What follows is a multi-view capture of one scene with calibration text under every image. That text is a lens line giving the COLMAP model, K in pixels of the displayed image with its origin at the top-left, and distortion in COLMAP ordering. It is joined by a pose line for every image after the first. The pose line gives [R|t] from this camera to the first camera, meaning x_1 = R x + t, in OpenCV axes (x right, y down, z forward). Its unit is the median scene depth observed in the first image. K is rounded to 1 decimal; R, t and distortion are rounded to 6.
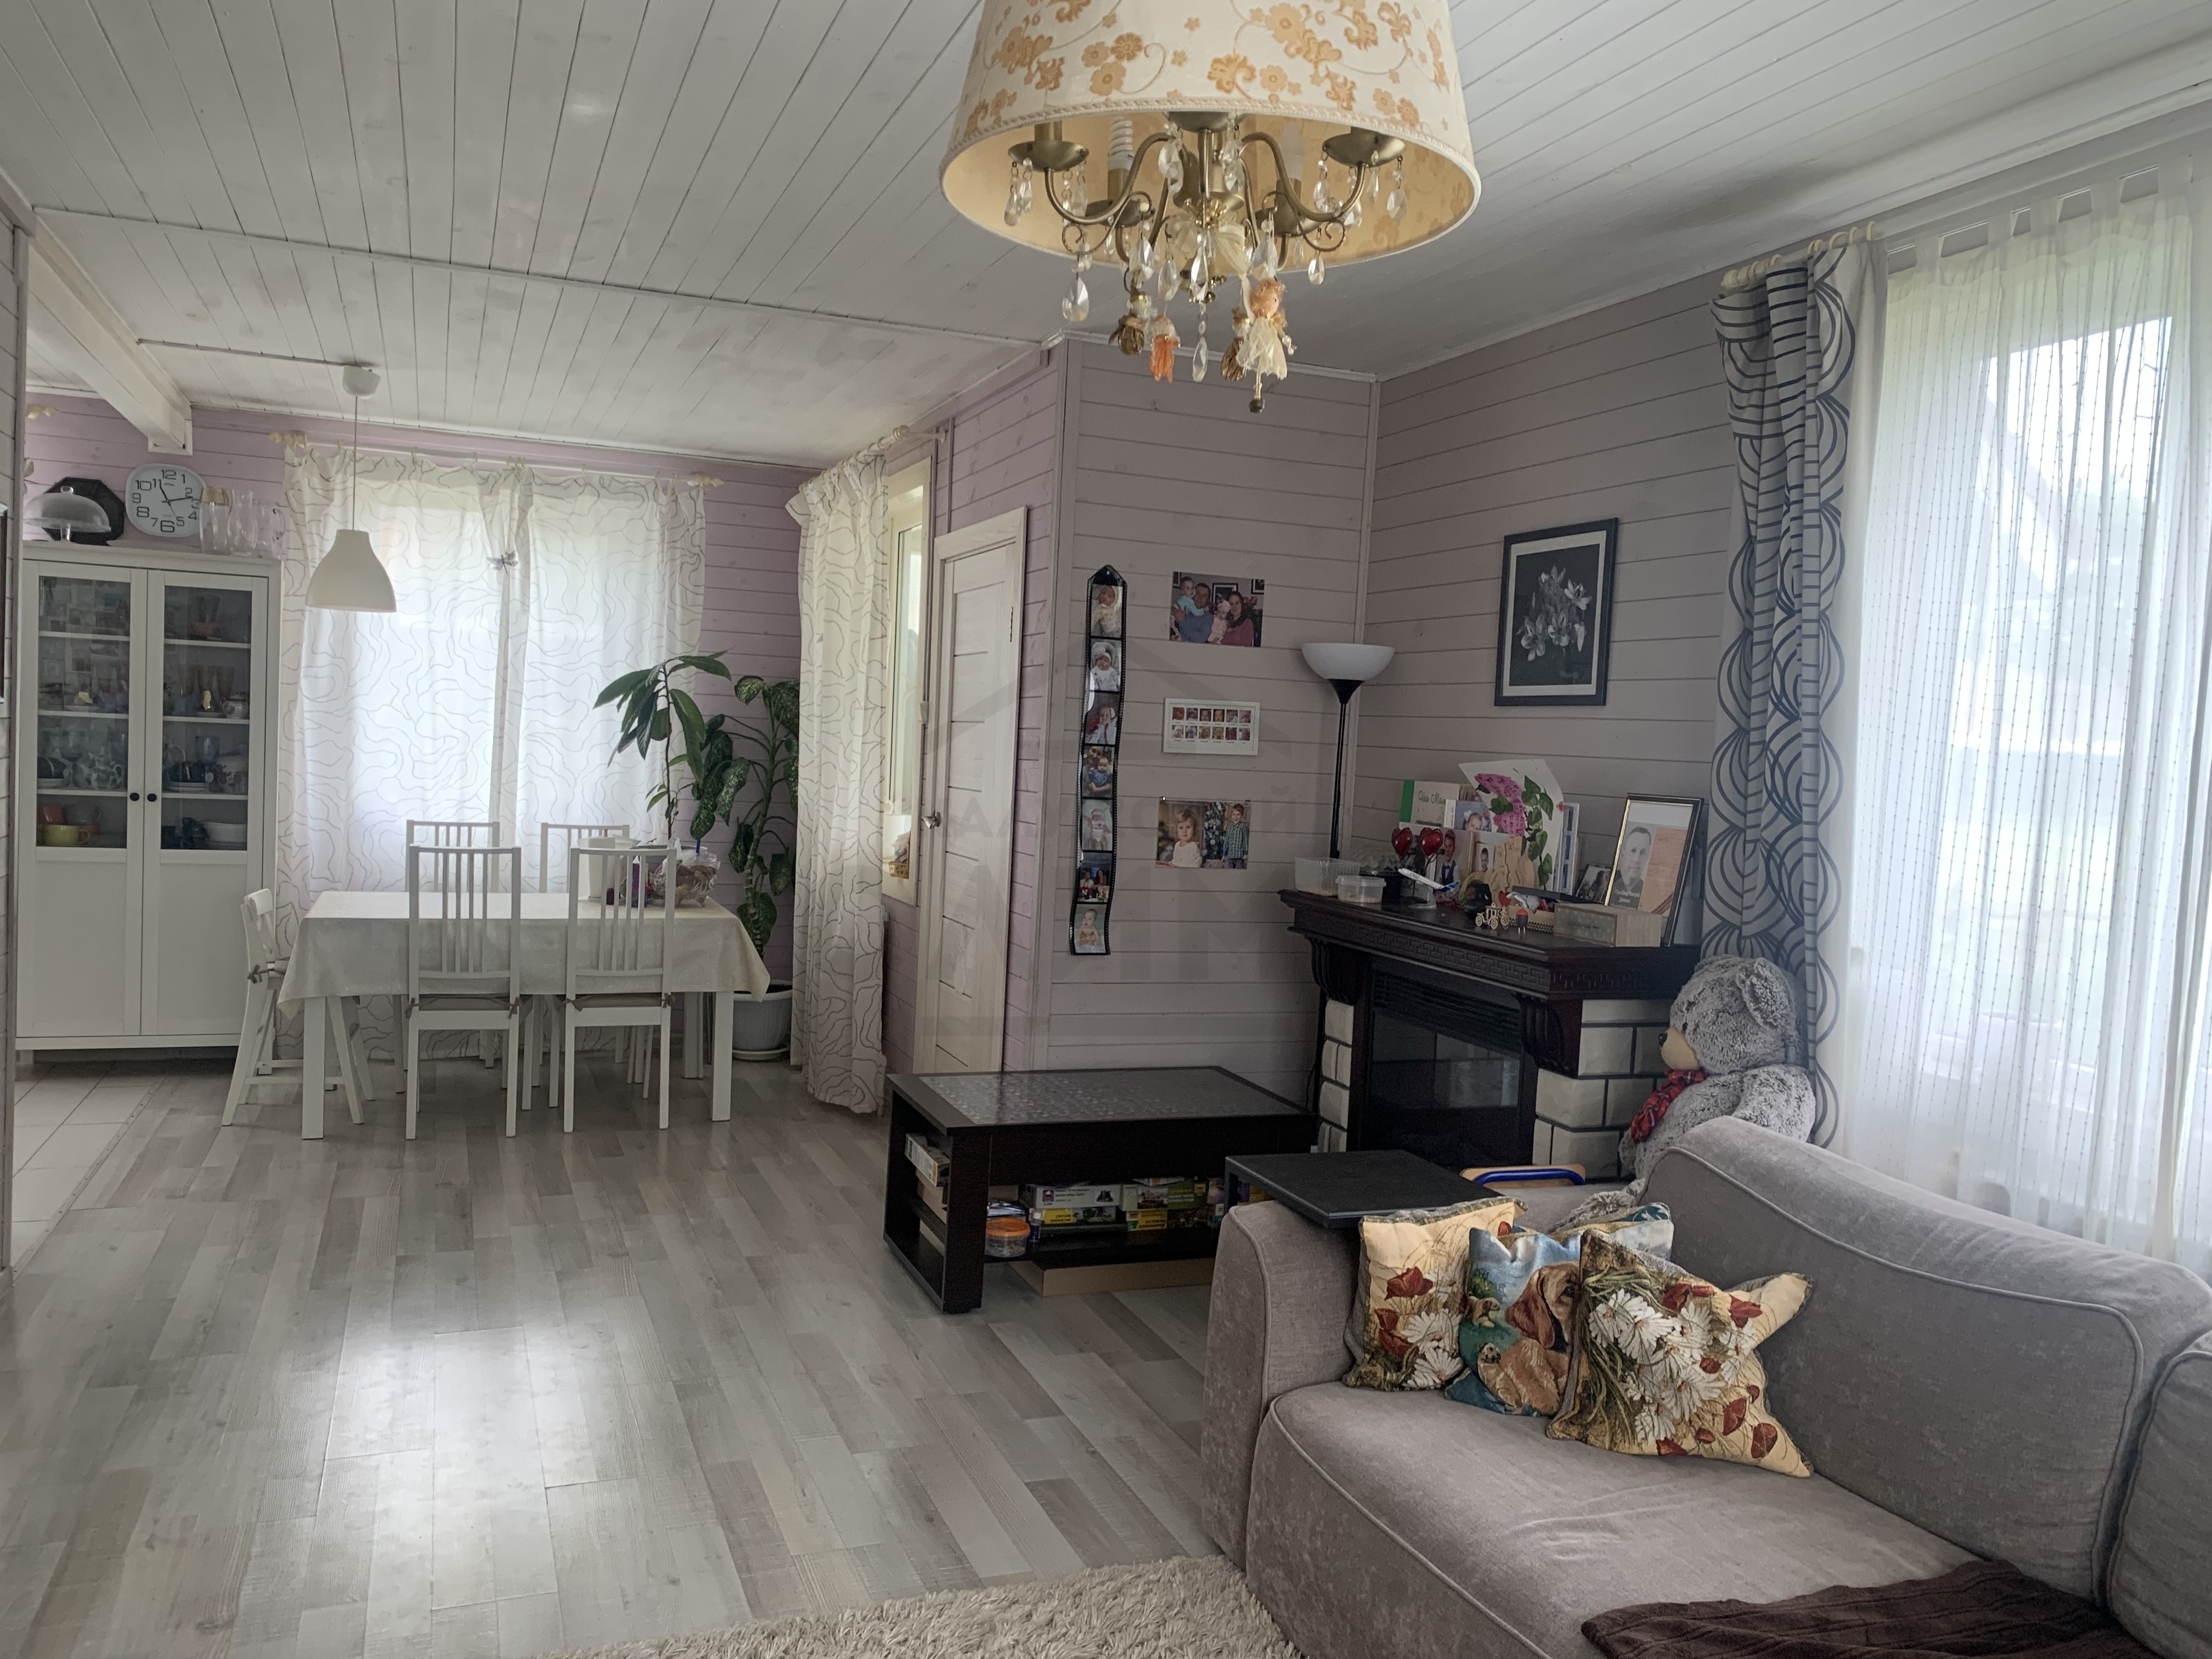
lens RADIAL K [[1687.4, 0, 1113.8], [0, 1687.4, 841.8], [0, 0, 1]] dist [0.045745, -0.054965]
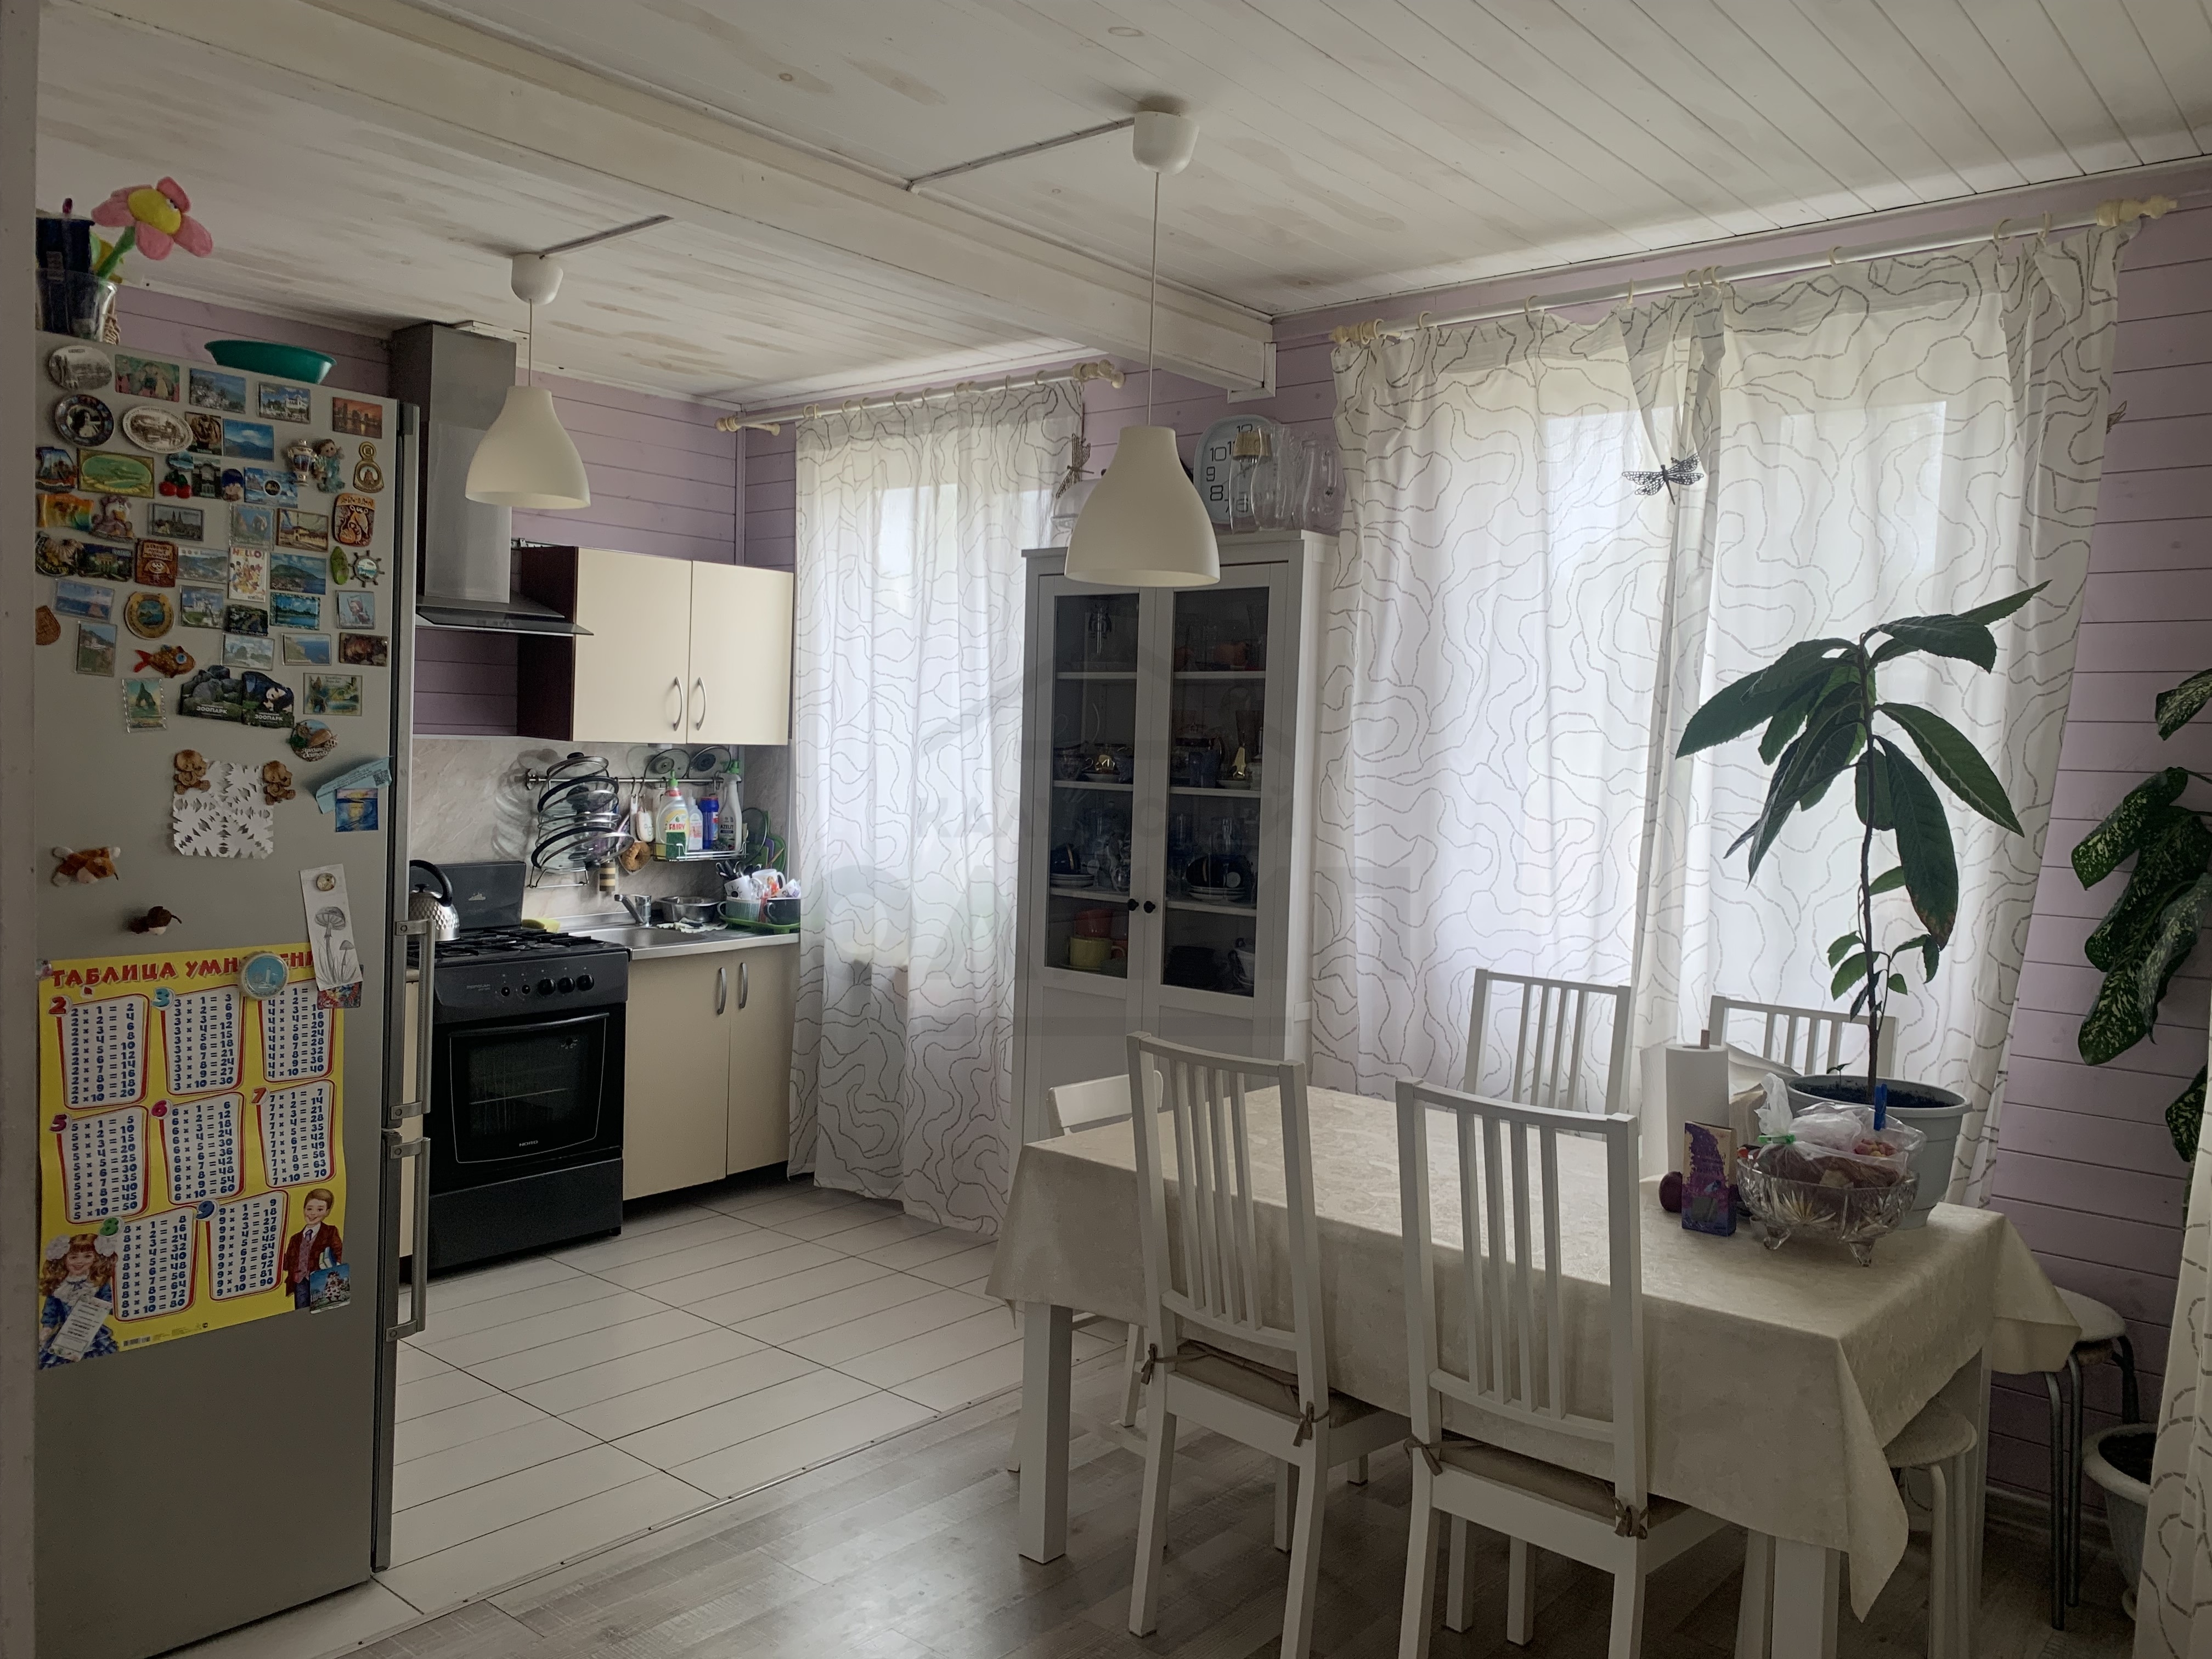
lens RADIAL K [[1687.4, 0, 1101.1], [0, 1687.4, 832.9], [0, 0, 1]] dist [0.045745, -0.054965]
pose [[0.470502, 0.014439, -0.882281, 0.013586], [-0.059962, 0.998078, -0.015642, -0.042772], [0.880359, 0.060262, 0.470463, 0.653231]]
